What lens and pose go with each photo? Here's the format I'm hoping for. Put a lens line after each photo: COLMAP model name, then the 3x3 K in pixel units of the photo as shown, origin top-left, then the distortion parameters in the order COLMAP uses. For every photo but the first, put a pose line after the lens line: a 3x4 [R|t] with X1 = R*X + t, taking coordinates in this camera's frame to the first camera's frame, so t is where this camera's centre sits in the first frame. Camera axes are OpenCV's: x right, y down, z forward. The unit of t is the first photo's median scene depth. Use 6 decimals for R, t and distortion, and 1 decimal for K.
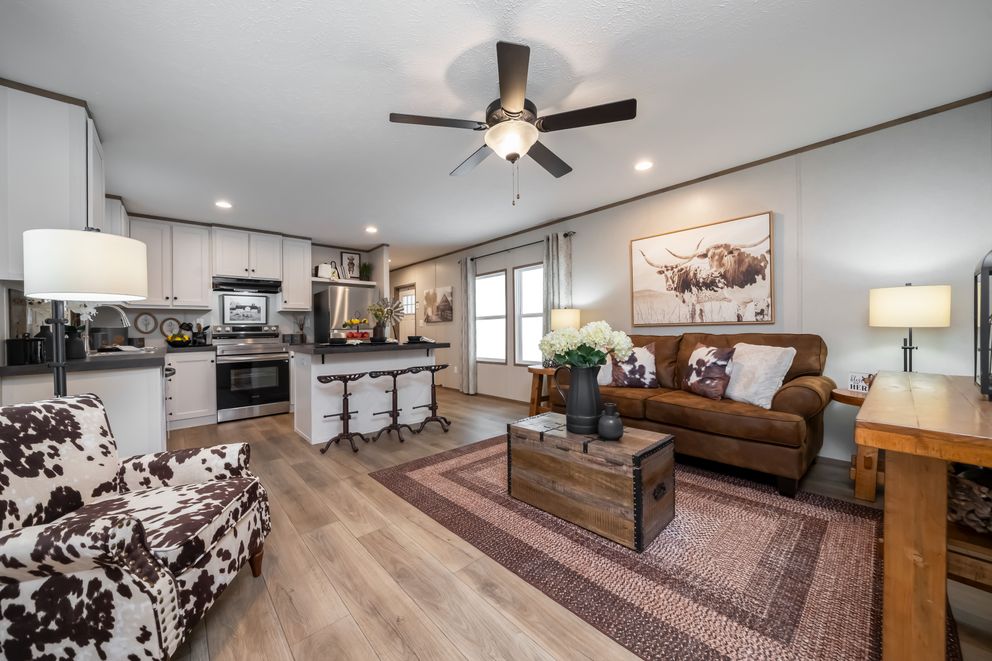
lens RADIAL K [[357.8, 0, 497.3], [0, 357.8, 318.9], [0, 0, 1]] dist [-0.015372, 0.000010]
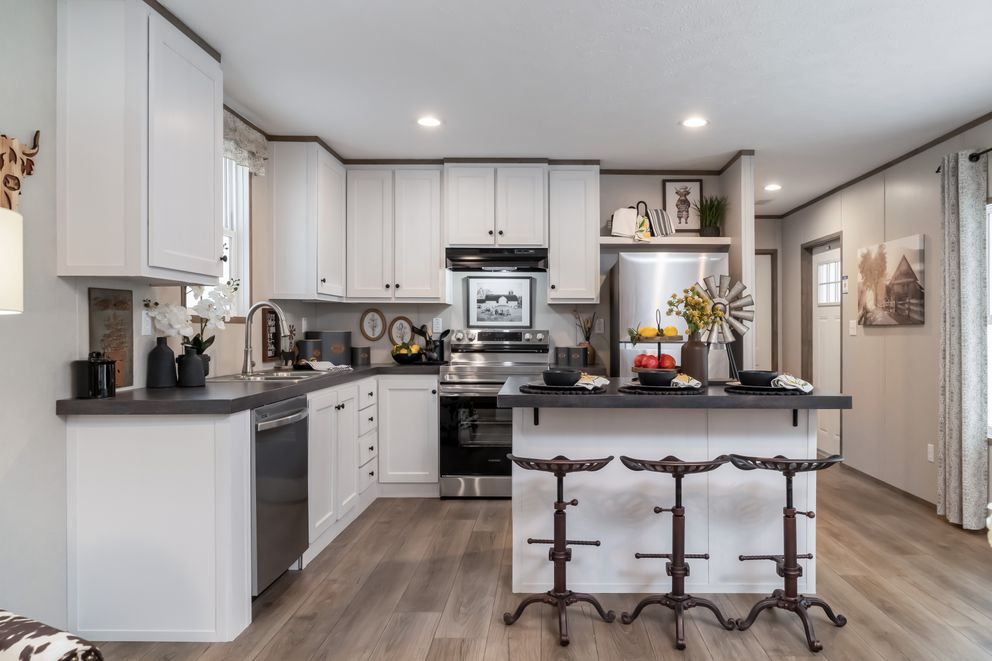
lens RADIAL K [[677.9, 0, 548.0], [0, 677.9, 315.4], [0, 0, 1]] dist [-0.008994, -0.002054]
pose [[0.742535, 0.008480, -0.669753, 0.078105], [0.001687, 0.999893, 0.014531, -0.020016], [0.669805, -0.011920, 0.742442, 0.239200]]
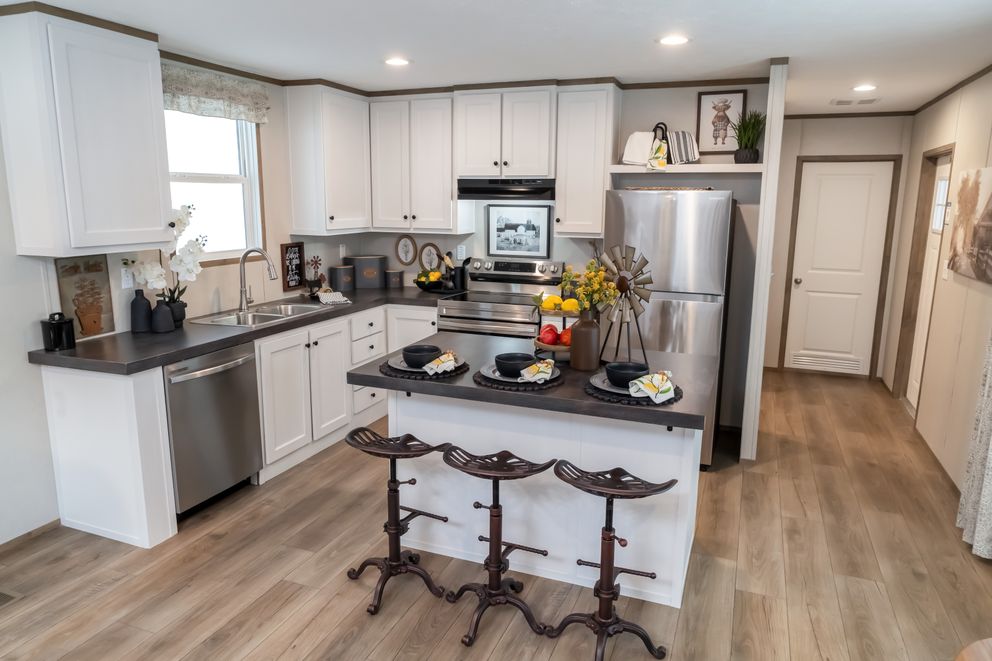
lens RADIAL K [[660.2, 0, 494.1], [0, 660.2, 314.6], [0, 0, 1]] dist [-0.012127, -0.000731]
pose [[0.441094, 0.176781, -0.879878, 0.215552], [0.009819, 0.979398, 0.201699, -0.106527], [0.897407, -0.097608, 0.430271, 0.495612]]
